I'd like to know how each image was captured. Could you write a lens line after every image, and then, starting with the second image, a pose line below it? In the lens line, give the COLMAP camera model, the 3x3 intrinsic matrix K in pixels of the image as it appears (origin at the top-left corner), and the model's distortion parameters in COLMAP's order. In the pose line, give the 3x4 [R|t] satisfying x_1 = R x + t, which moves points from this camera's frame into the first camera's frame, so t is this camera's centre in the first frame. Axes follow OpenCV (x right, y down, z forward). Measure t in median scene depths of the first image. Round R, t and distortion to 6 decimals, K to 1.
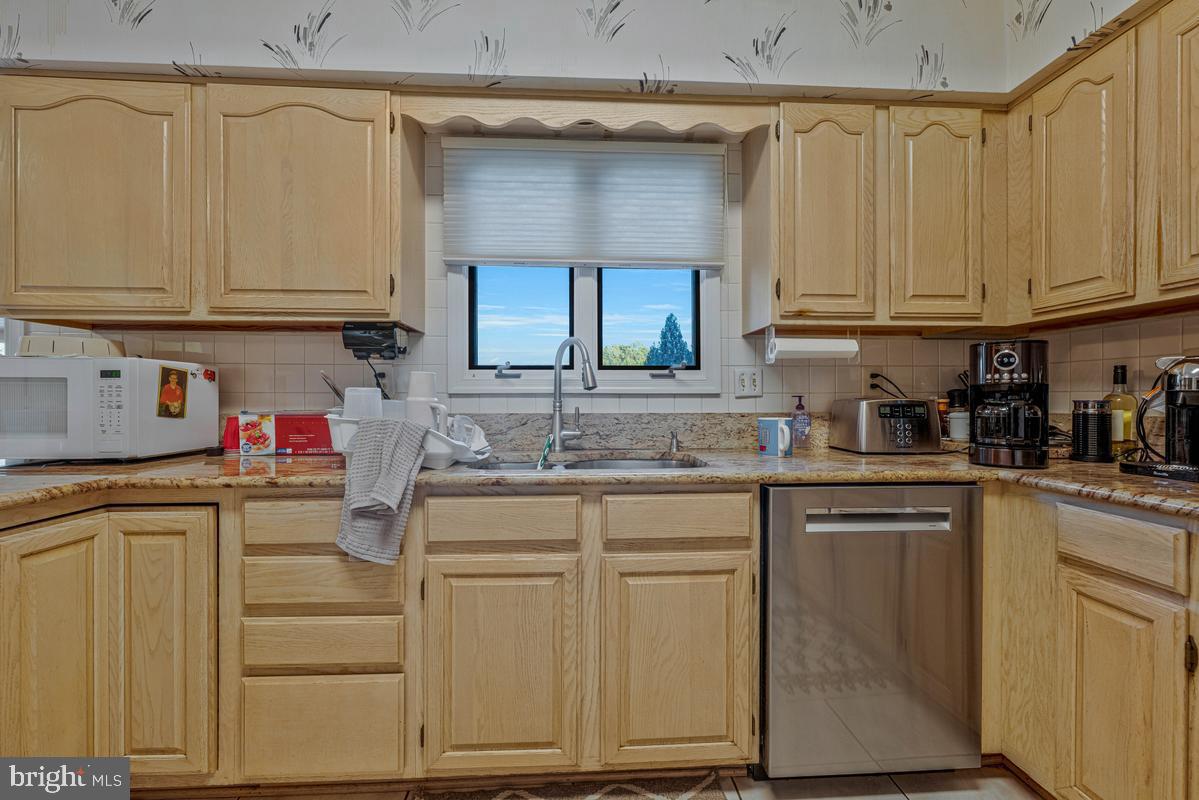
lens RADIAL K [[484.2, 0, 599.6], [0, 484.2, 398.9], [0, 0, 1]] dist [-0.001761, 0.000117]
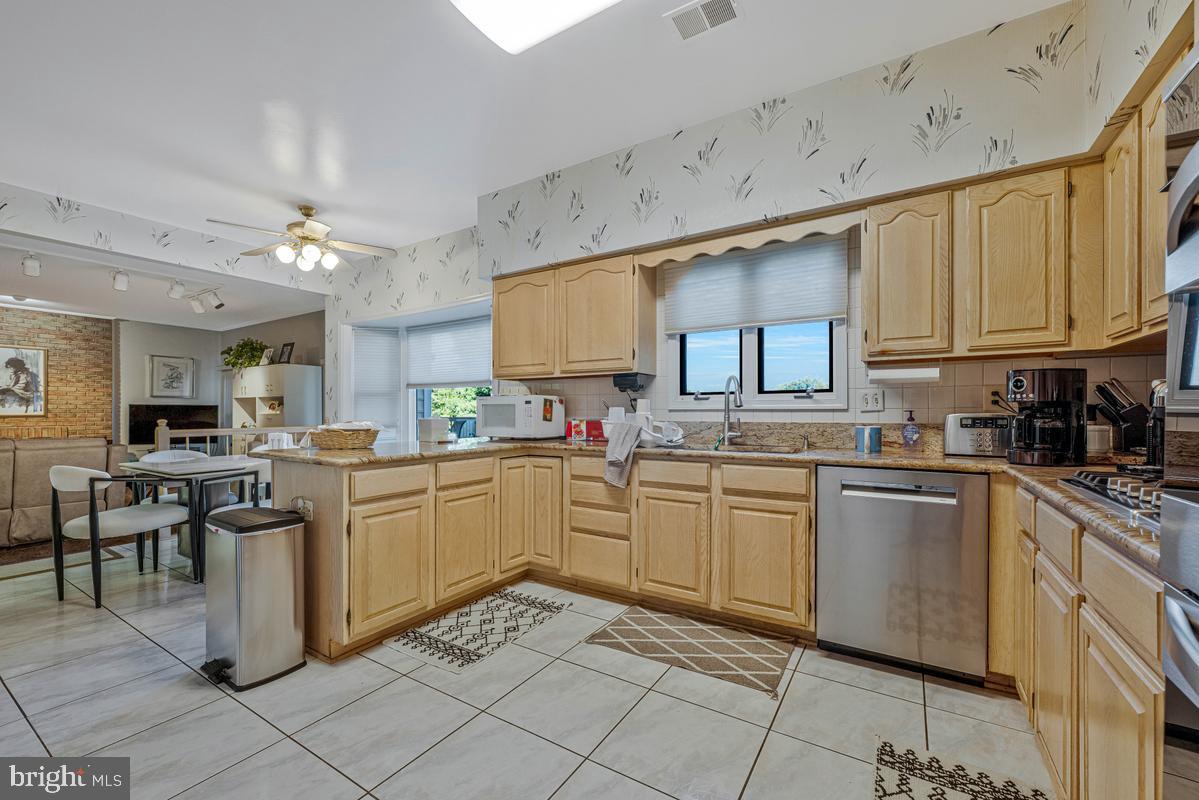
lens RADIAL K [[484.2, 0, 590.2], [0, 484.2, 412.2], [0, 0, 1]] dist [-0.001761, 0.000117]
pose [[0.807096, -0.000063, -0.590420, 0.581040], [-0.001337, 0.999997, -0.001935, 0.001803], [0.590419, 0.002351, 0.807094, -0.673264]]
